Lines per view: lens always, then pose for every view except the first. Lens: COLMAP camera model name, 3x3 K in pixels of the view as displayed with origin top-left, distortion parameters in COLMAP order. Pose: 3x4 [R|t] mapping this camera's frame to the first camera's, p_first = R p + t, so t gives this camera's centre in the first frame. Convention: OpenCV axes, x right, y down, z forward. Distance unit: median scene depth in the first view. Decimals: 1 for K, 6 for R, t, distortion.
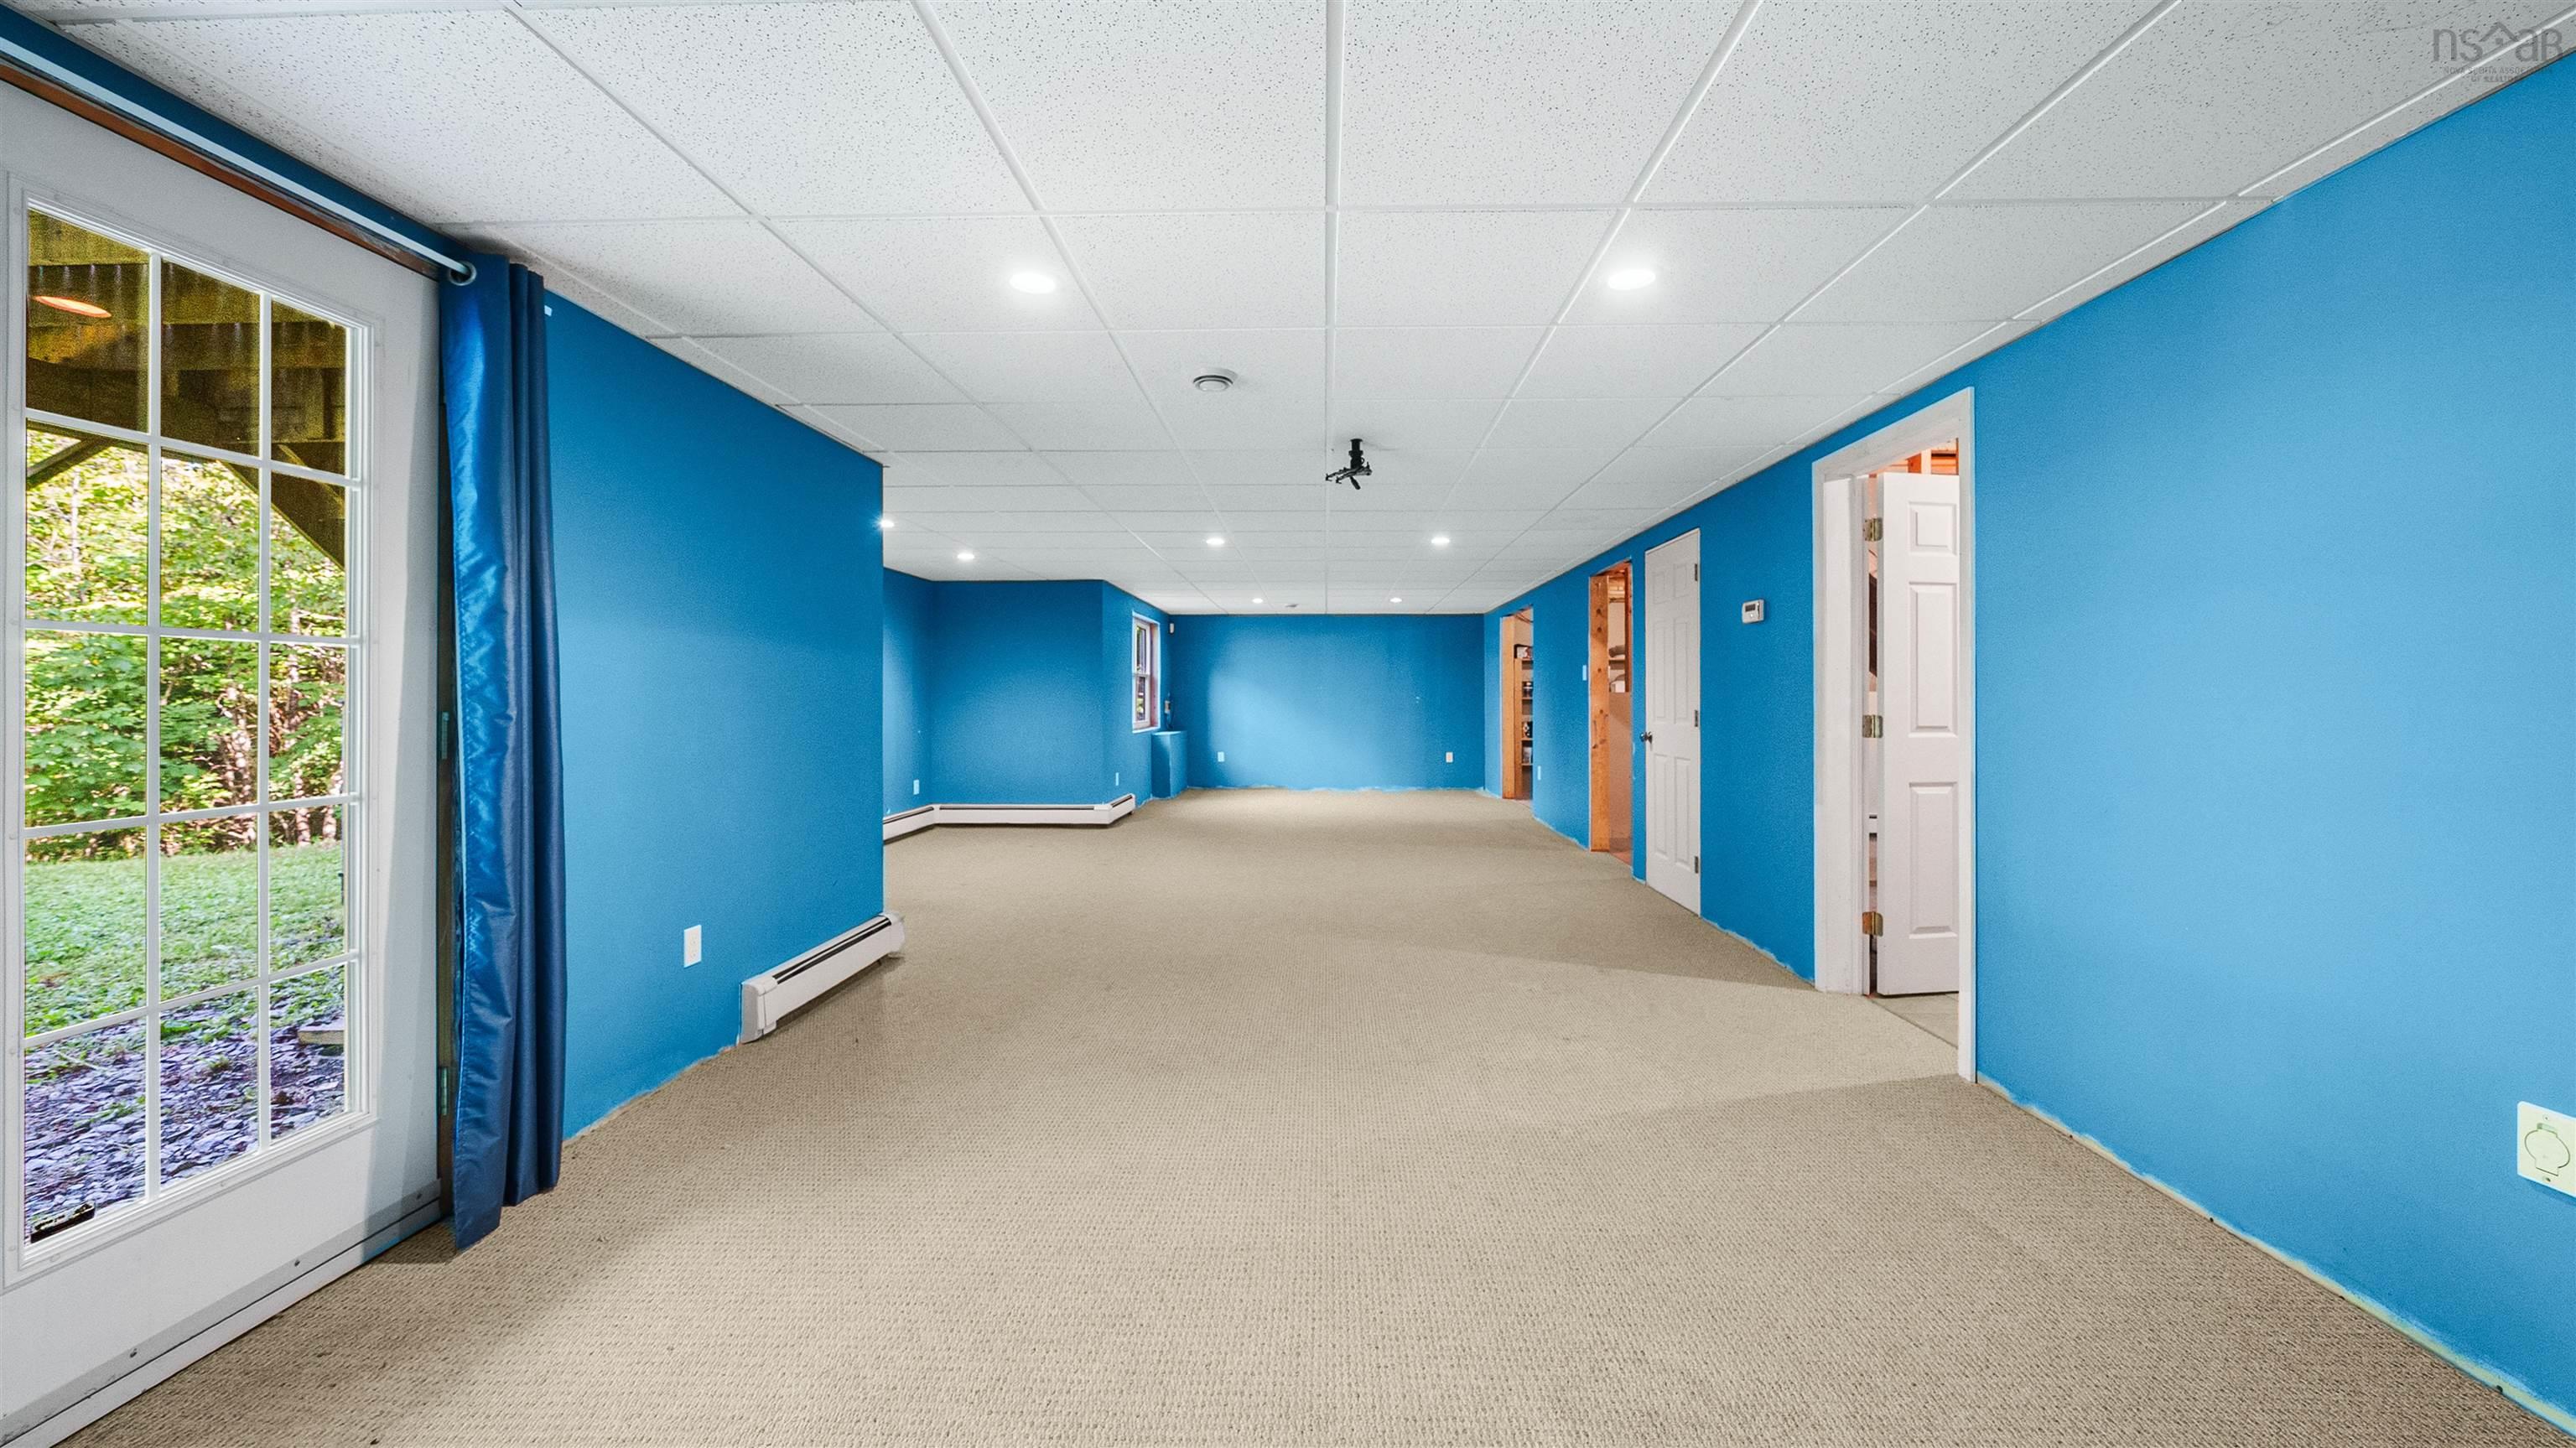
lens RADIAL K [[899.1, 0, 1292.5], [0, 899.1, 695.3], [0, 0, 1]] dist [-0.002487, -0.000156]
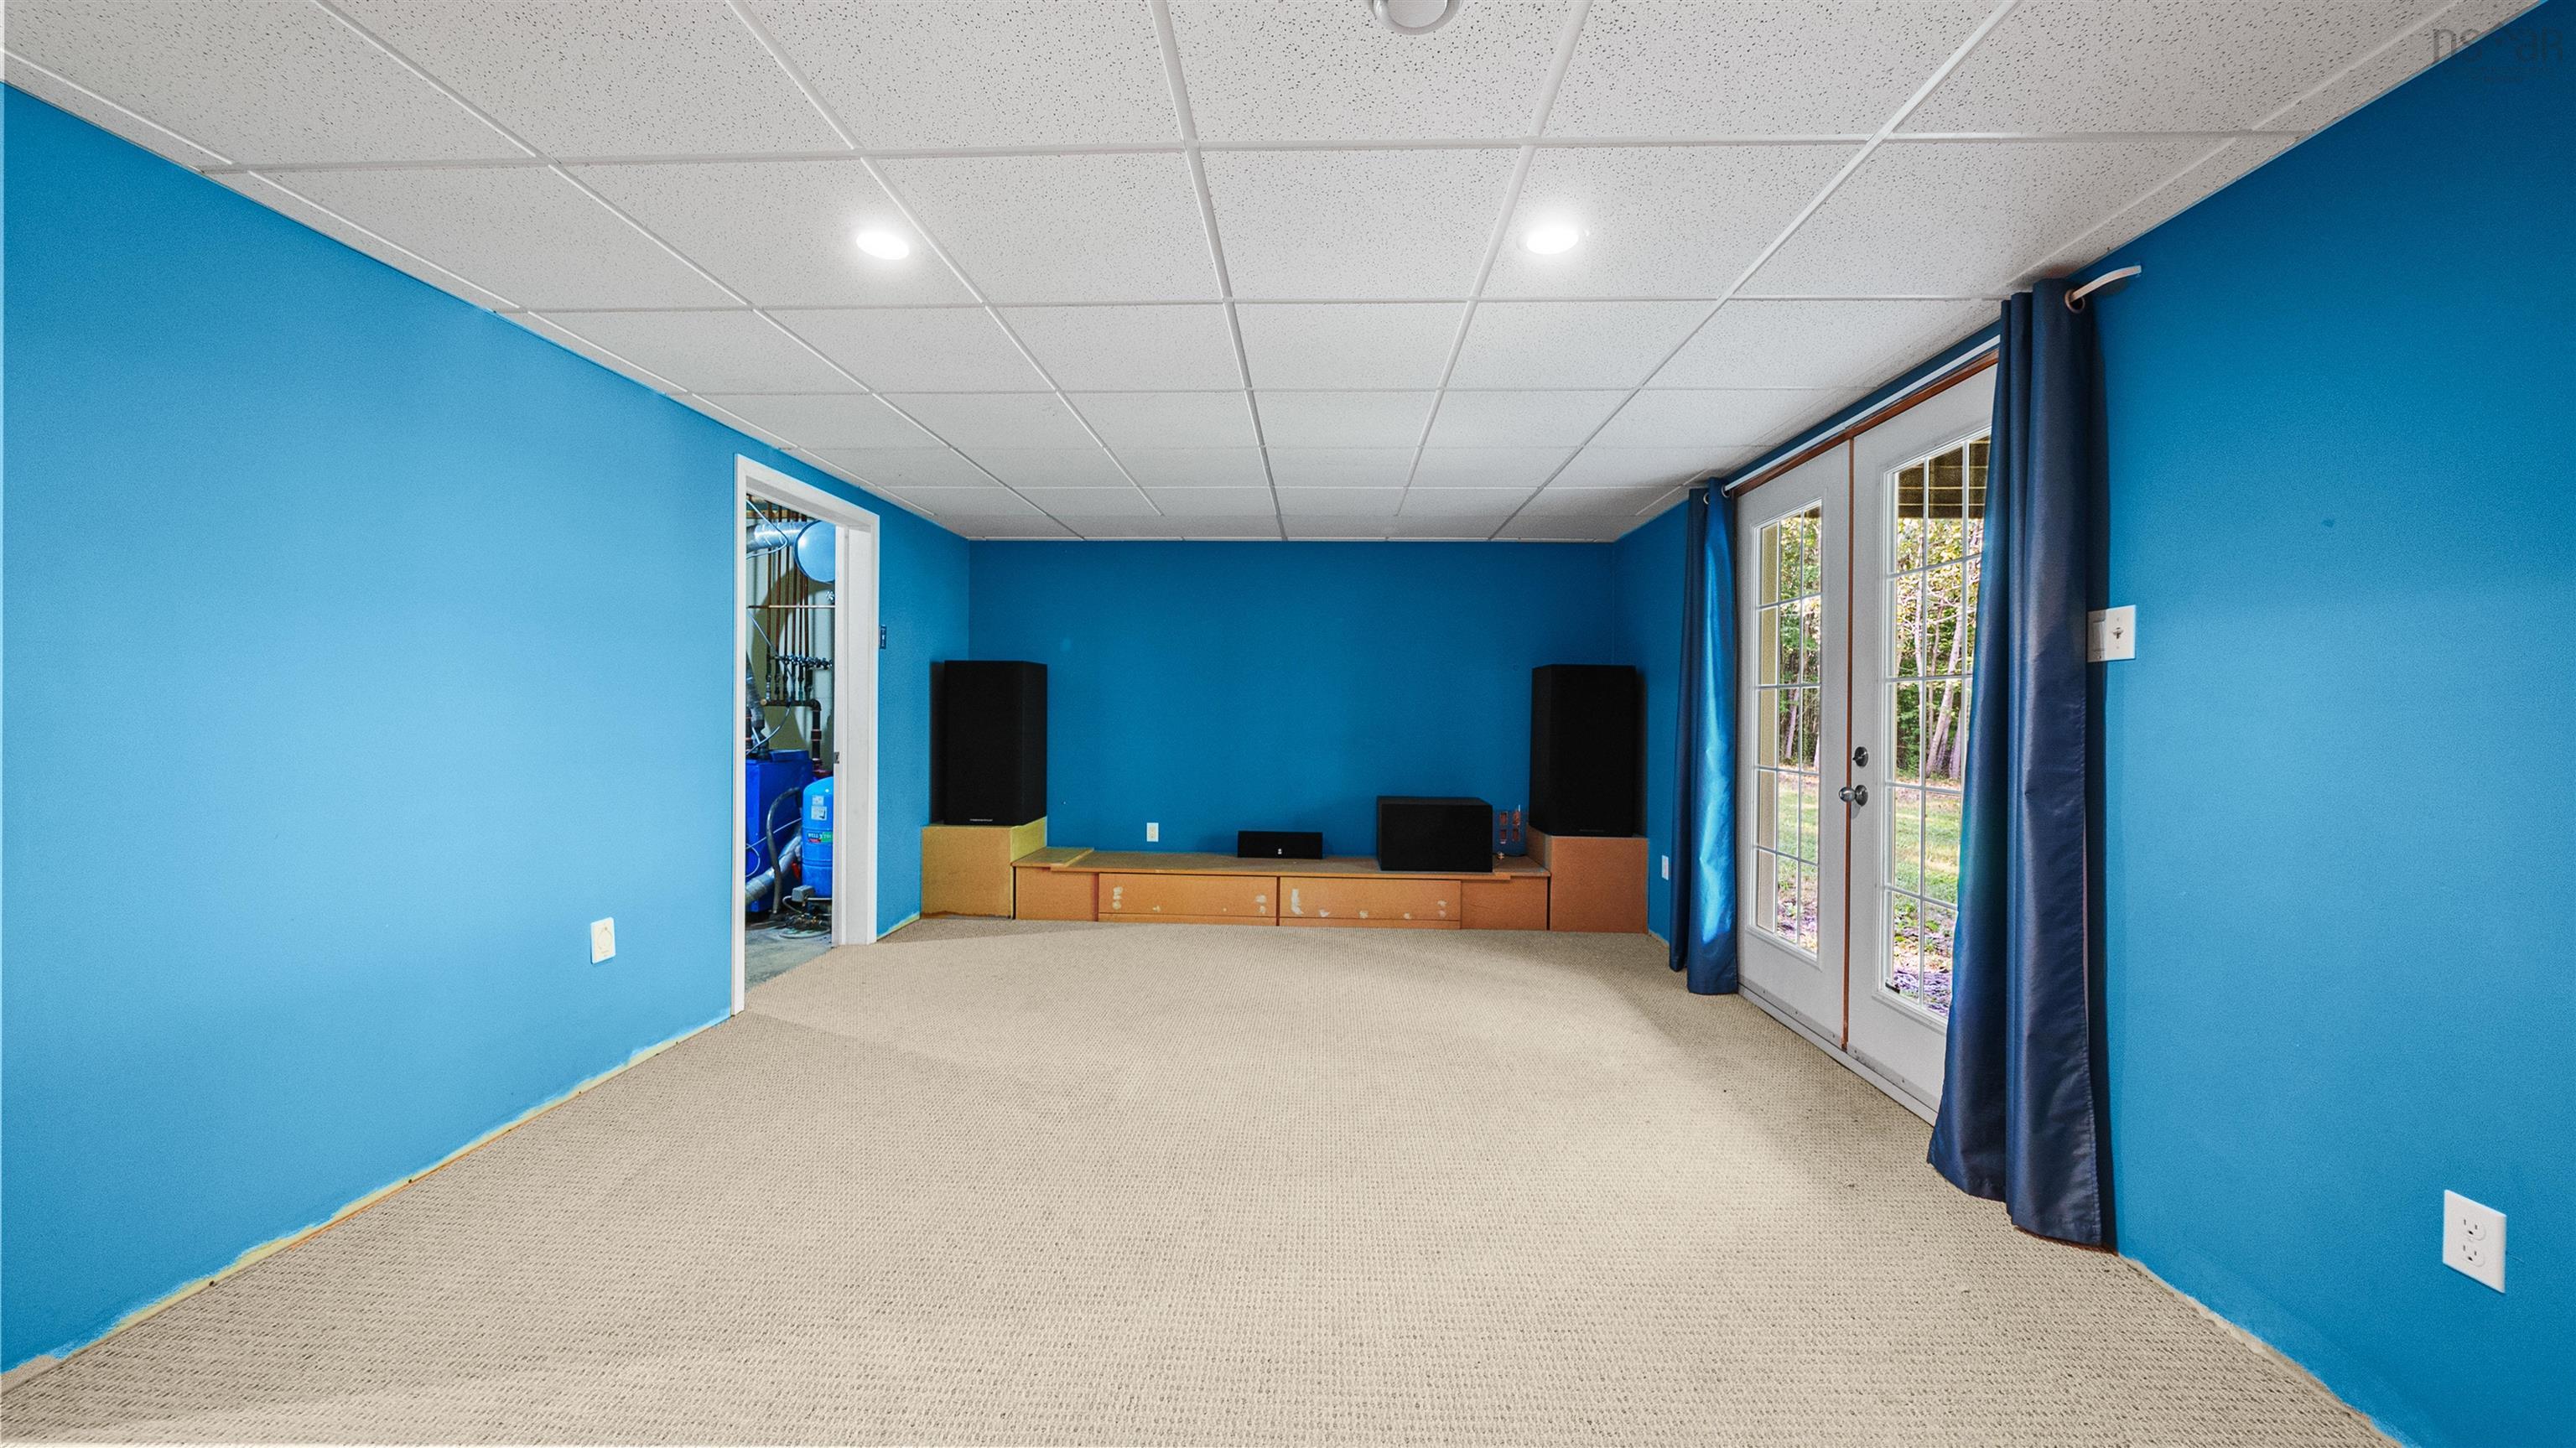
lens RADIAL K [[899.1, 0, 1292.5], [0, 899.1, 695.3], [0, 0, 1]] dist [-0.002487, -0.000156]
pose [[-0.999953, -0.008955, 0.003687, -0.052441], [-0.009023, 0.999784, -0.018701, 0.004078], [-0.003519, -0.018733, -0.999818, 2.252057]]
